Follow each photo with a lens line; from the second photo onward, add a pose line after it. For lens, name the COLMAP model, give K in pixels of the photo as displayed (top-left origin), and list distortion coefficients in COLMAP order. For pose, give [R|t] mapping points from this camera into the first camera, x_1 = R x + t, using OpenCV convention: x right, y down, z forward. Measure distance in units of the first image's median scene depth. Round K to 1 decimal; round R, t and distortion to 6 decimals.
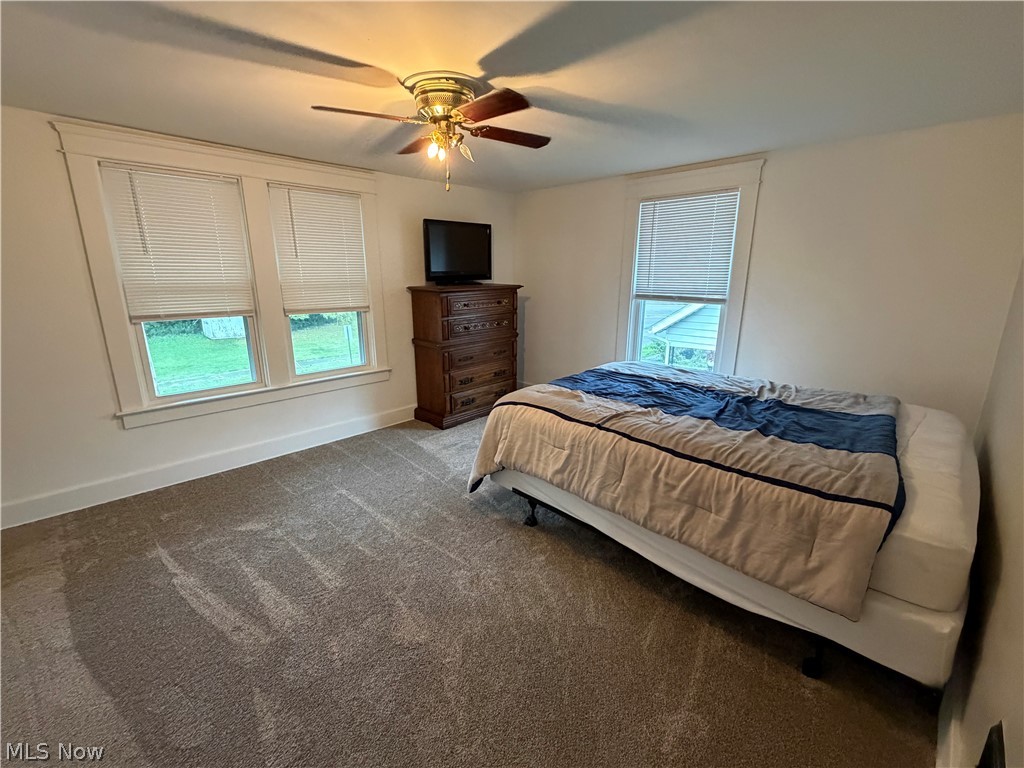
lens RADIAL K [[442.0, 0, 512.0], [0, 442.0, 384.0], [0, 0, 1]] dist [-0.001988, -0.000195]
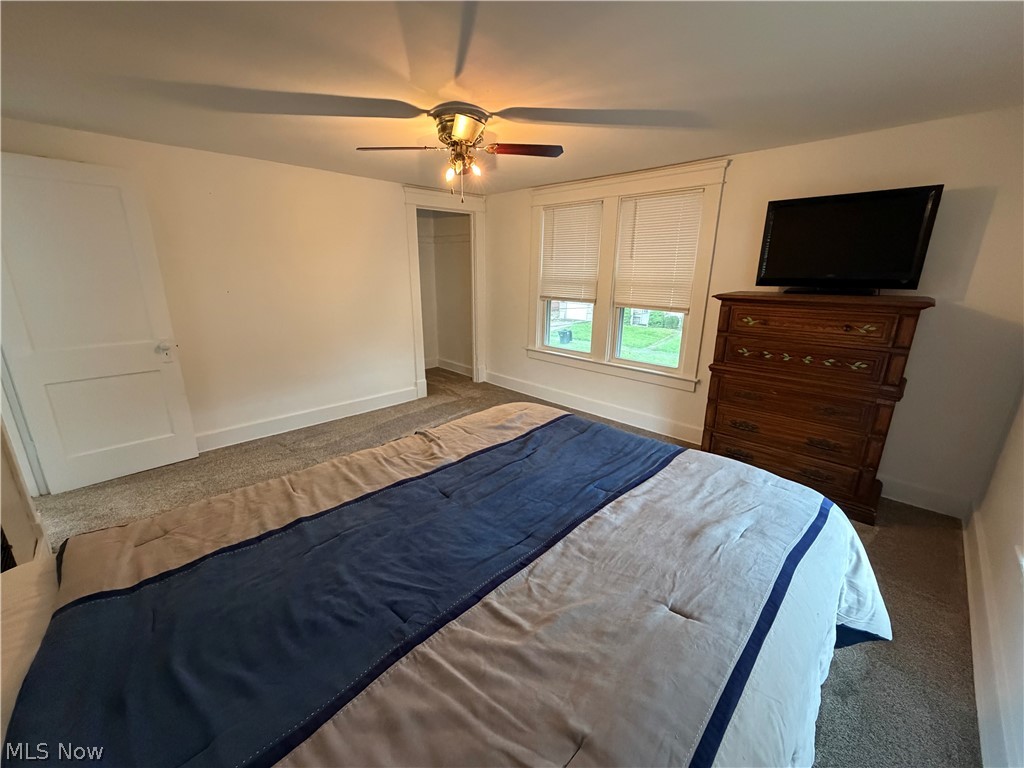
lens RADIAL K [[408.5, 0, 509.6], [0, 408.5, 384.1], [0, 0, 1]] dist [-0.001799, 0.000478]
pose [[-0.010113, 0.268320, -0.963277, 0.613522], [-0.258423, 0.929899, 0.261736, -0.170996], [0.965979, 0.251579, 0.059936, 0.678673]]
